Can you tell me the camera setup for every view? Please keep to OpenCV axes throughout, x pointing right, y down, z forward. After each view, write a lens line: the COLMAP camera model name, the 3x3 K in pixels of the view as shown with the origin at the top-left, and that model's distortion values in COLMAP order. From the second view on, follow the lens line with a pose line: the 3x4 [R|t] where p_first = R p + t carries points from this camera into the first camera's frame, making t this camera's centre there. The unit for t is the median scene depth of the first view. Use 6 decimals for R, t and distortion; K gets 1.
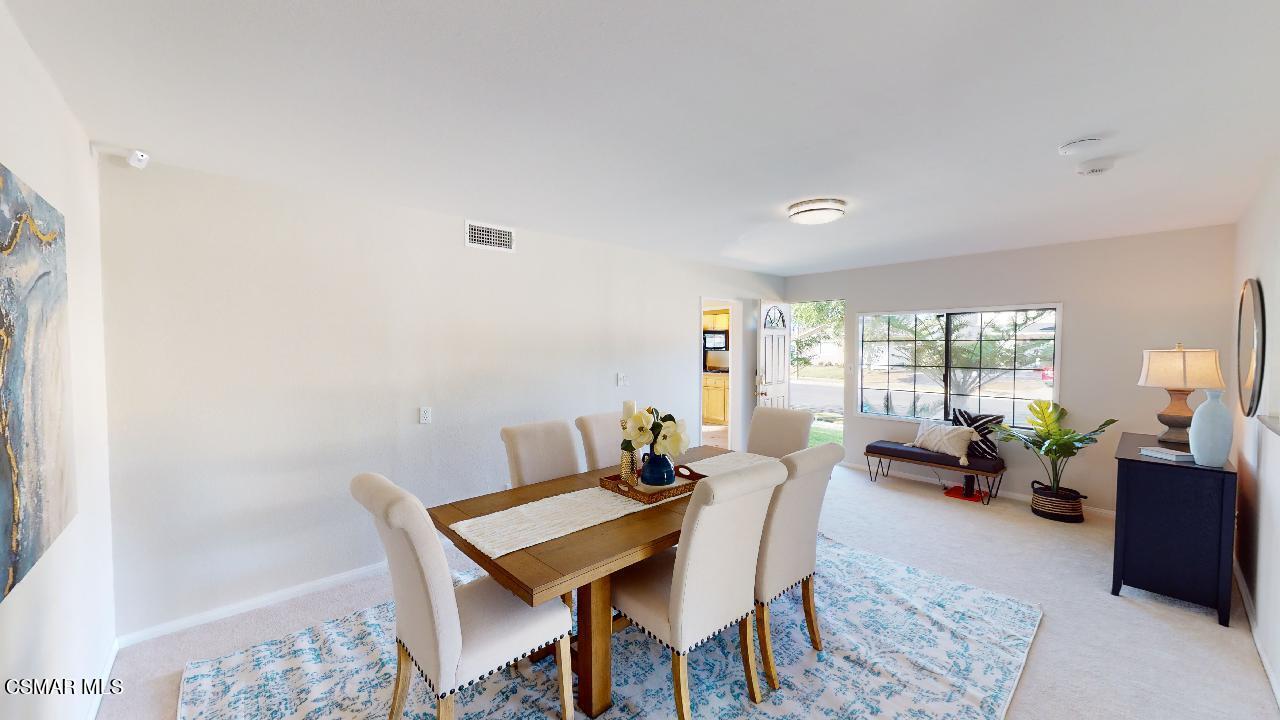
lens RADIAL K [[467.9, 0, 636.5], [0, 467.9, 357.7], [0, 0, 1]] dist [-0.000719, 0.000001]
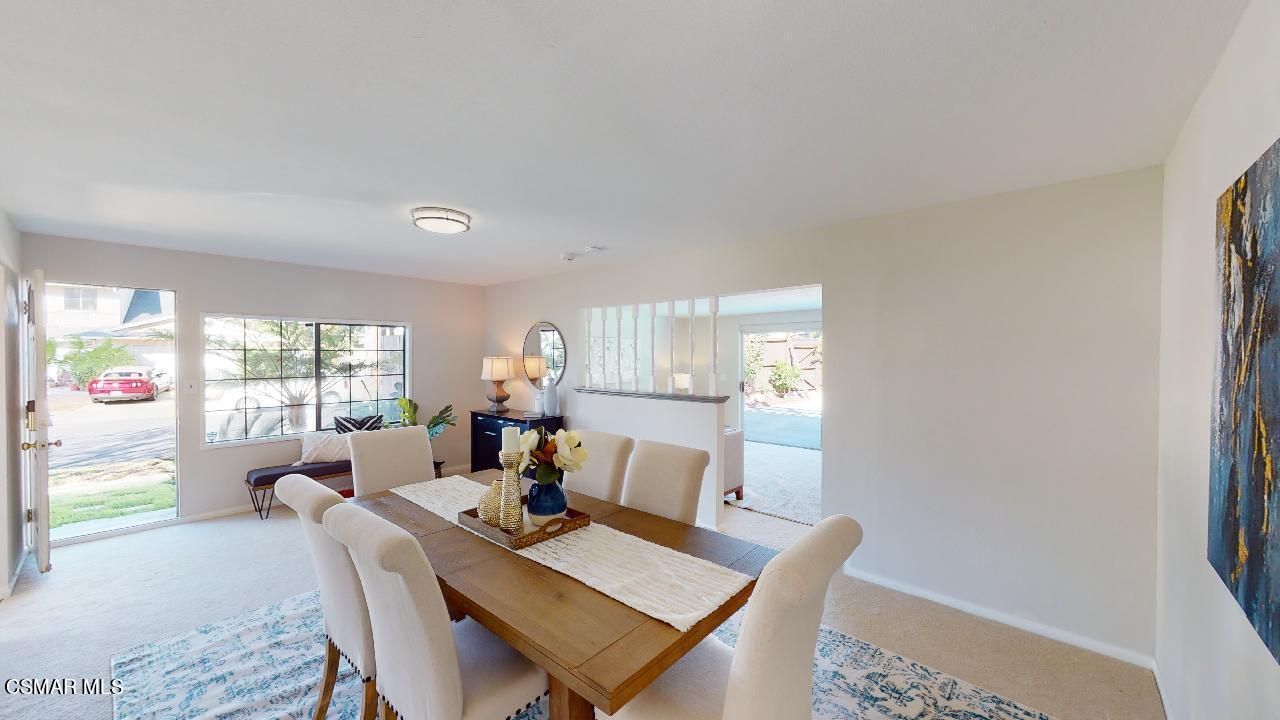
lens RADIAL K [[467.9, 0, 631.5], [0, 467.9, 360.6], [0, 0, 1]] dist [-0.000719, 0.000001]
pose [[-0.104891, -0.010992, 0.994423, -0.431170], [0.025960, 0.999568, 0.013787, -0.012177], [-0.994145, 0.027261, -0.104560, 0.478116]]
